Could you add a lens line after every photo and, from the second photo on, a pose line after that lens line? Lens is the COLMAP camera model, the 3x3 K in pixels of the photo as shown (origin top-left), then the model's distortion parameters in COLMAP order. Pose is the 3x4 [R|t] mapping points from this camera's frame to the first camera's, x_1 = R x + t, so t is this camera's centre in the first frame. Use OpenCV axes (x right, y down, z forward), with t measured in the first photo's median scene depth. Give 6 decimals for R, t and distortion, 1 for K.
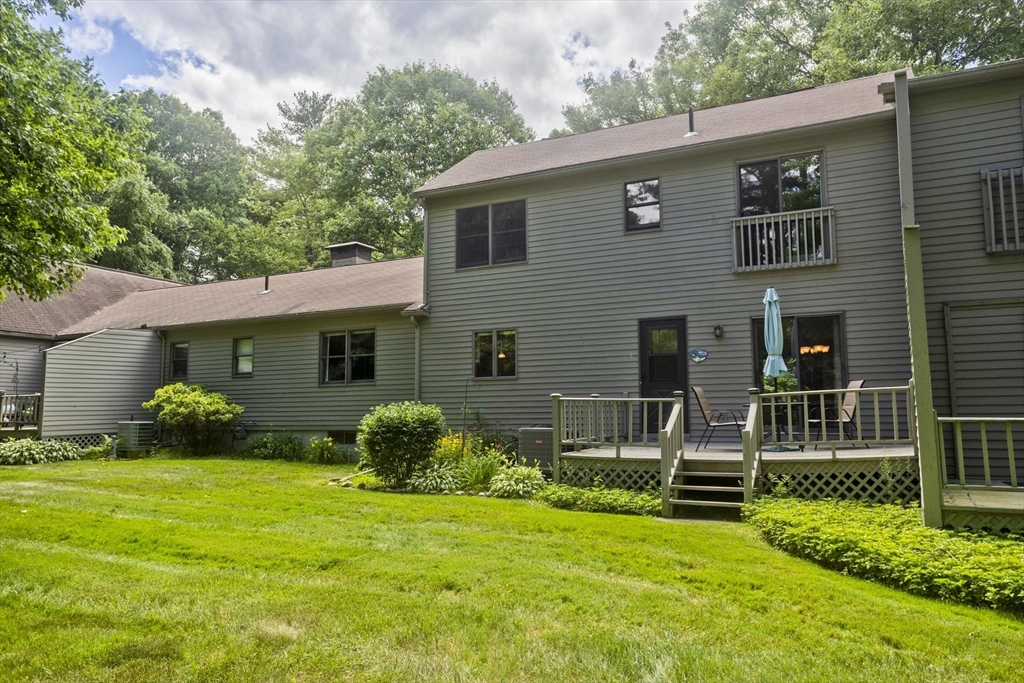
lens RADIAL K [[762.3, 0, 512.0], [0, 762.3, 341.5], [0, 0, 1]] dist [0.005810, 0.000736]
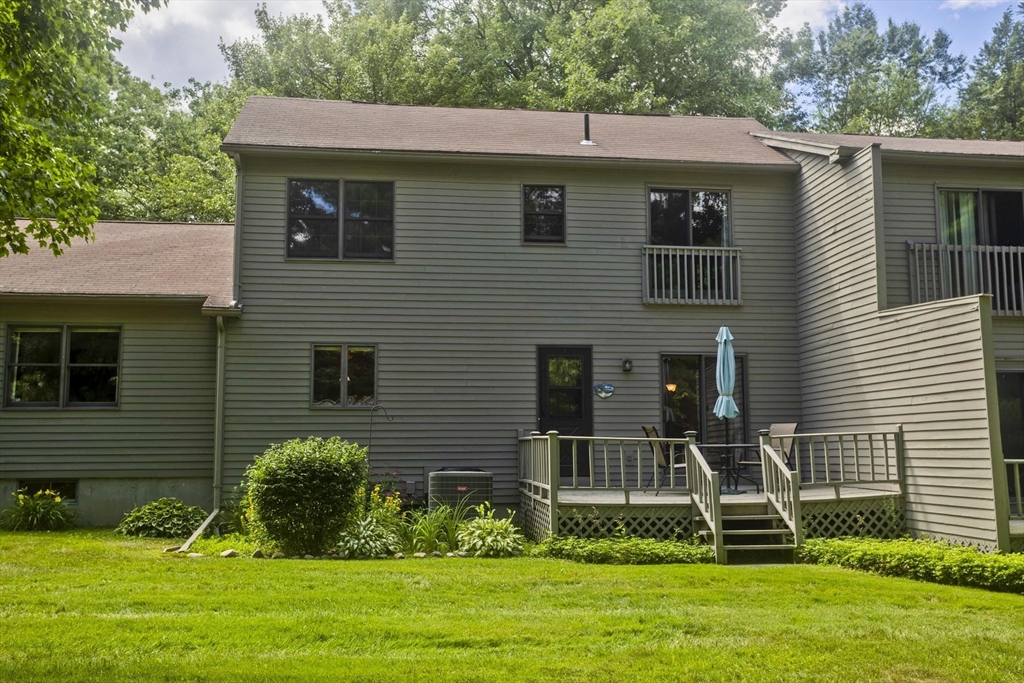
lens RADIAL K [[1003.4, 0, 512.0], [0, 1003.4, 341.5], [0, 0, 1]] dist [-0.008818, -0.001833]
pose [[0.813897, 0.068892, 0.576910, -0.538312], [-0.058814, 0.997614, -0.036157, 0.009873], [-0.578025, -0.004502, 0.816007, 0.093906]]
